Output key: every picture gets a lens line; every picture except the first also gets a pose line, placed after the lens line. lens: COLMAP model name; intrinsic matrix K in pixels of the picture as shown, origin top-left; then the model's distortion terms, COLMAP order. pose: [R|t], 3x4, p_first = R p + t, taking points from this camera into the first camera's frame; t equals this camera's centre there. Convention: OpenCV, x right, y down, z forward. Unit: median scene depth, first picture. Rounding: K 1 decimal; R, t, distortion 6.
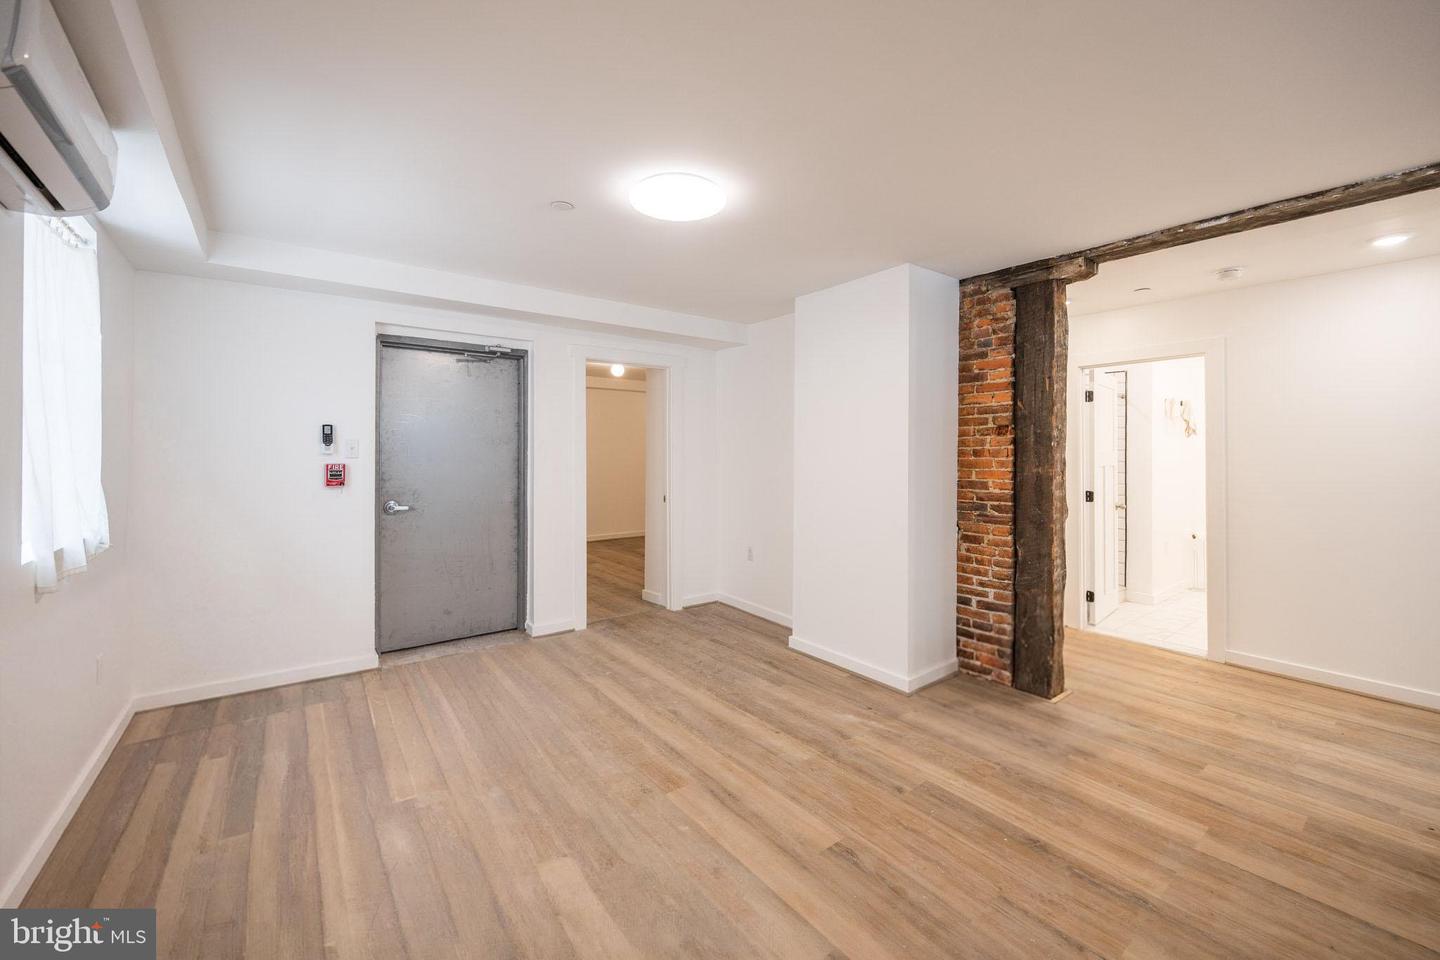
lens RADIAL K [[578.2, 0, 732.3], [0, 578.2, 450.1], [0, 0, 1]] dist [-0.001113, -0.000210]
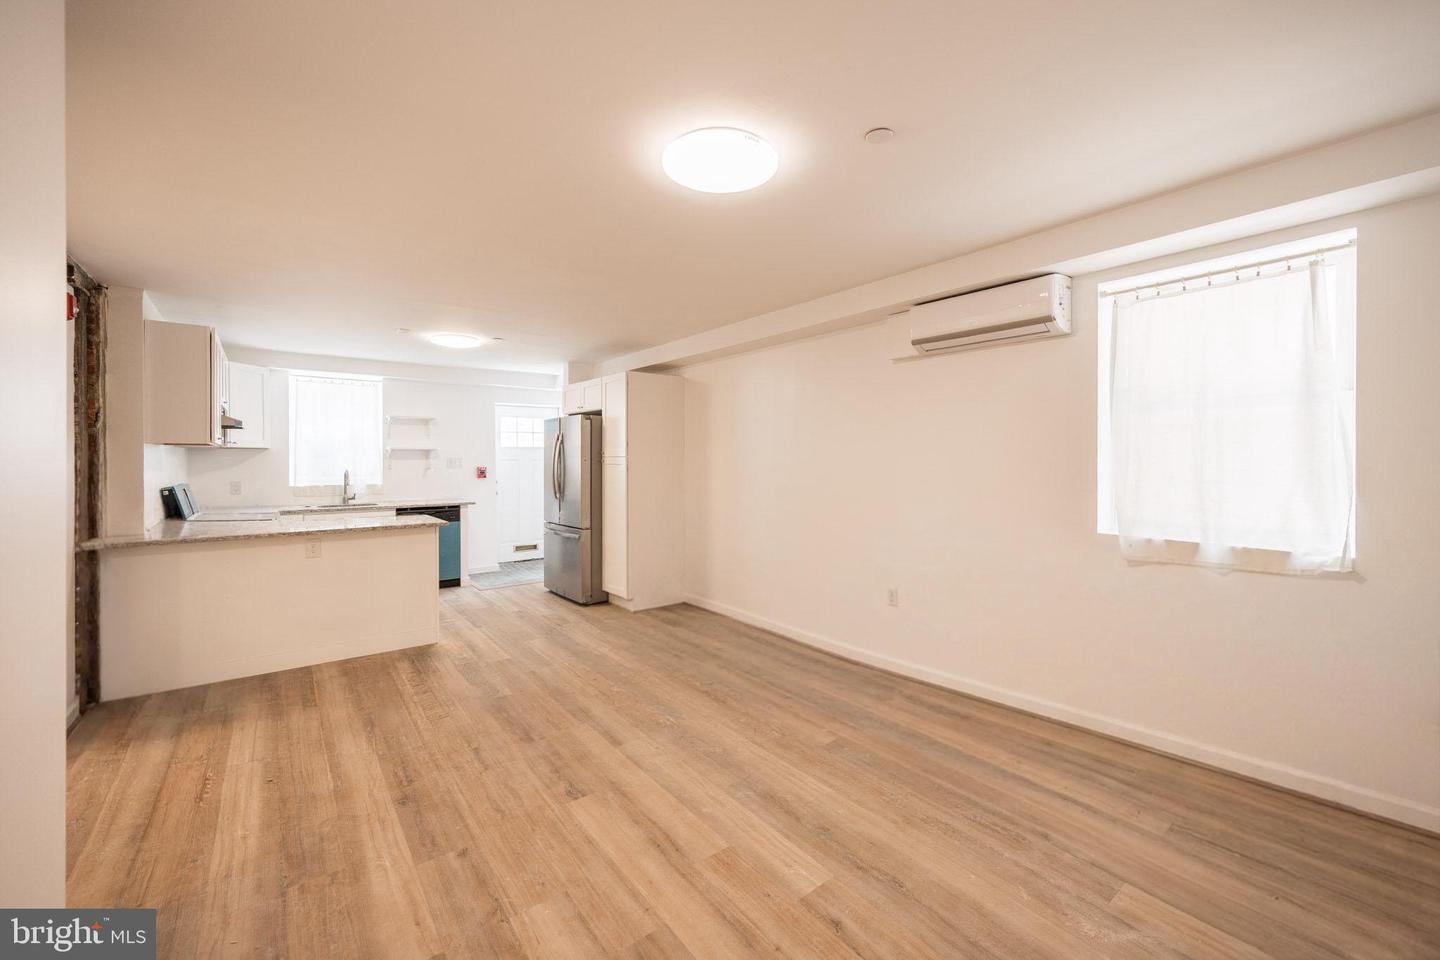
lens RADIAL K [[584.9, 0, 730.6], [0, 584.9, 461.2], [0, 0, 1]] dist [-0.001711, -0.000351]
pose [[-0.999987, -0.002988, 0.004144, -0.080394], [-0.002976, 0.999991, 0.003001, -0.005889], [-0.004153, 0.002989, -0.999987, 1.287367]]
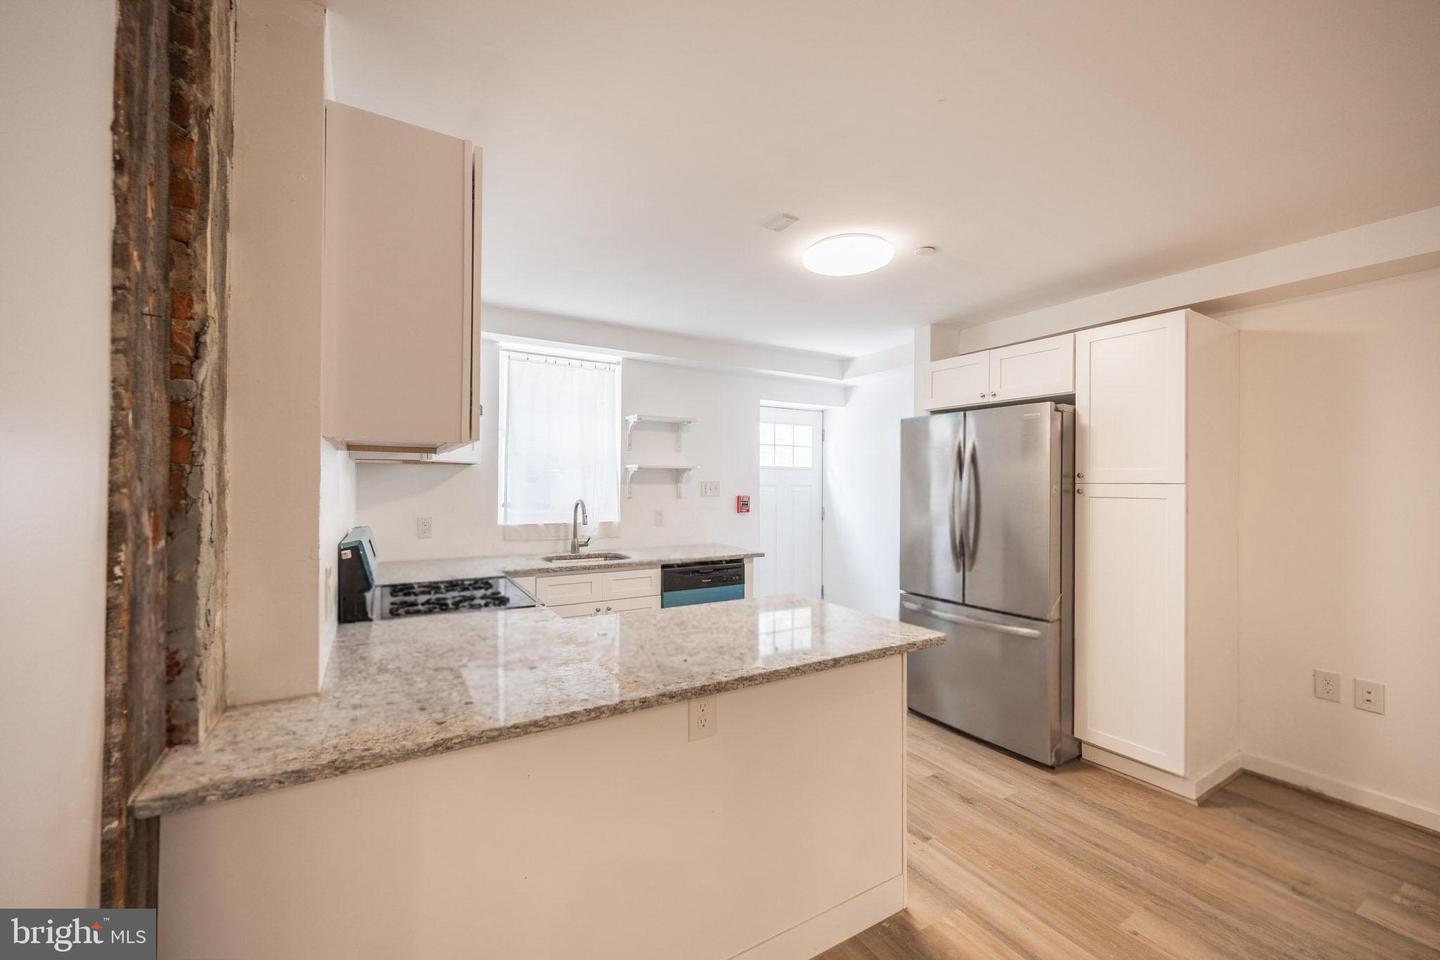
lens RADIAL K [[577.2, 0, 725.0], [0, 577.2, 481.5], [0, 0, 1]] dist [-0.000129, -0.000193]
pose [[-0.991307, -0.010897, 0.131119, 0.670664], [-0.011534, 0.999925, -0.004099, -0.004770], [-0.131065, -0.005576, -0.991358, 0.578015]]
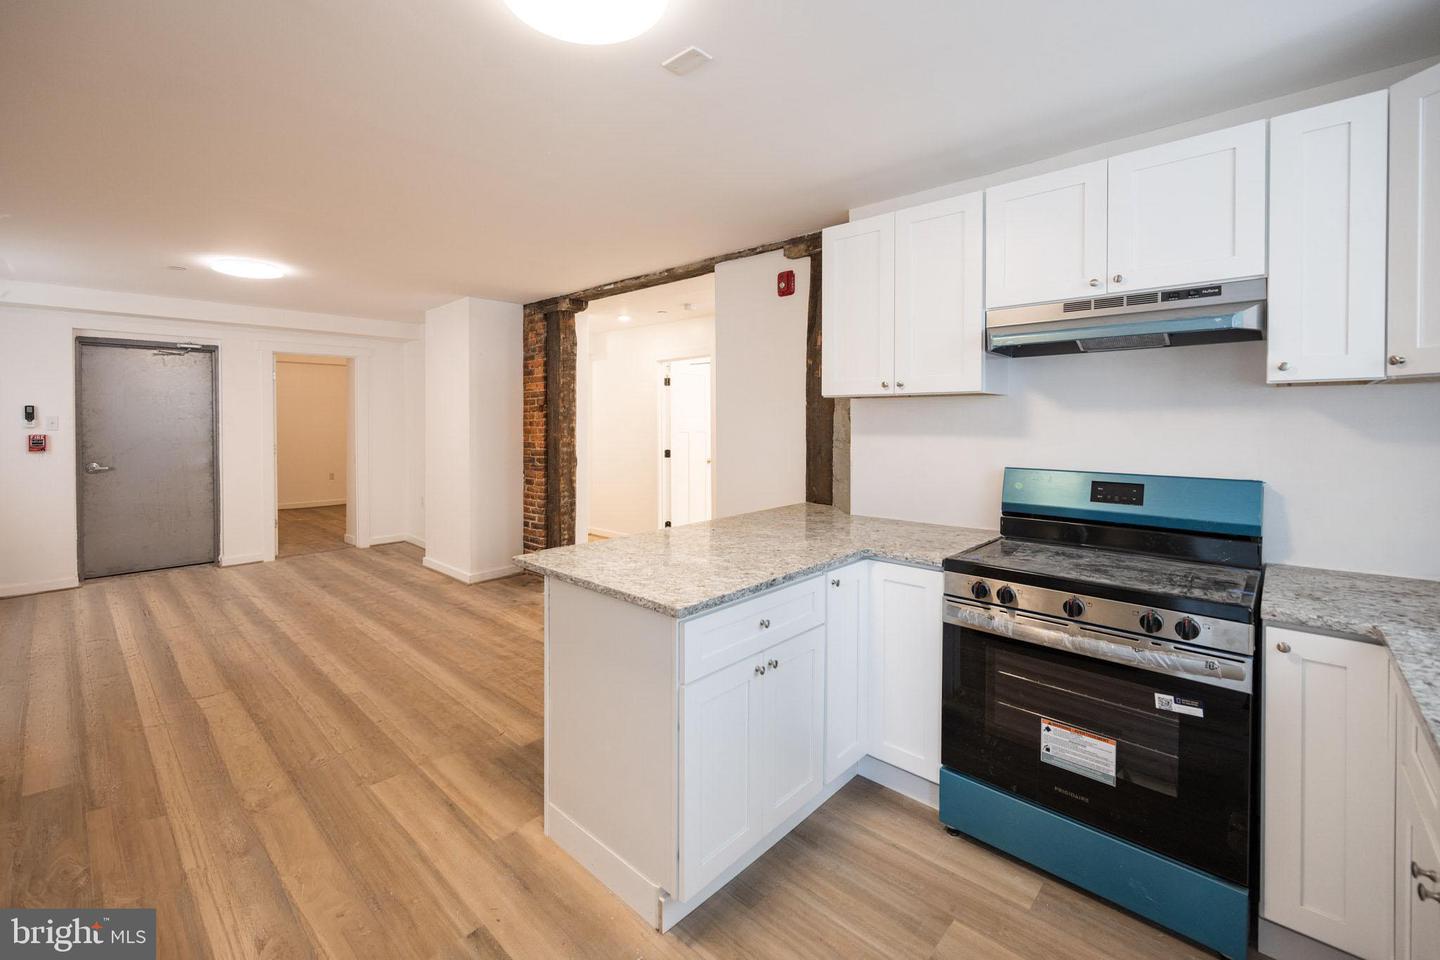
lens RADIAL K [[607.3, 0, 693.5], [0, 607.3, 425.0], [0, 0, 1]] dist [-0.000717, -0.000470]
pose [[0.990691, -0.006916, 0.135957, 0.640572], [0.005532, 0.999929, 0.010555, -0.005521], [-0.136021, -0.009704, 0.990658, -0.611298]]
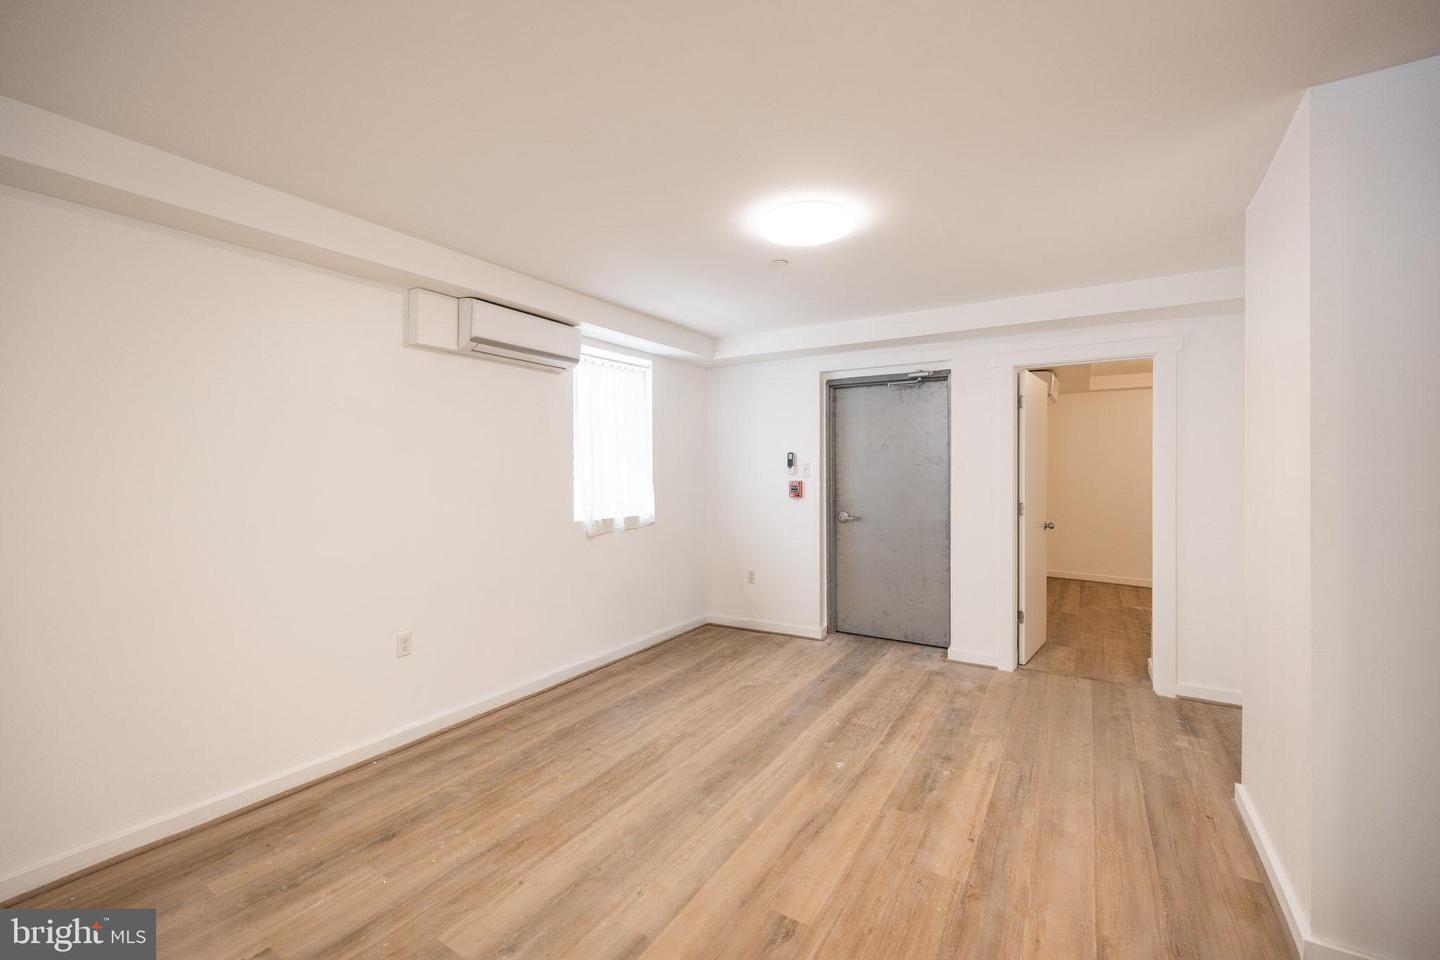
lens RADIAL K [[593.0, 0, 715.2], [0, 593.0, 472.1], [0, 0, 1]] dist [-0.000849, -0.000287]
pose [[0.339191, 0.000848, -0.940717, 0.580603], [0.004616, 0.999986, 0.002566, -0.002404], [0.940706, -0.005212, 0.339182, 0.344413]]
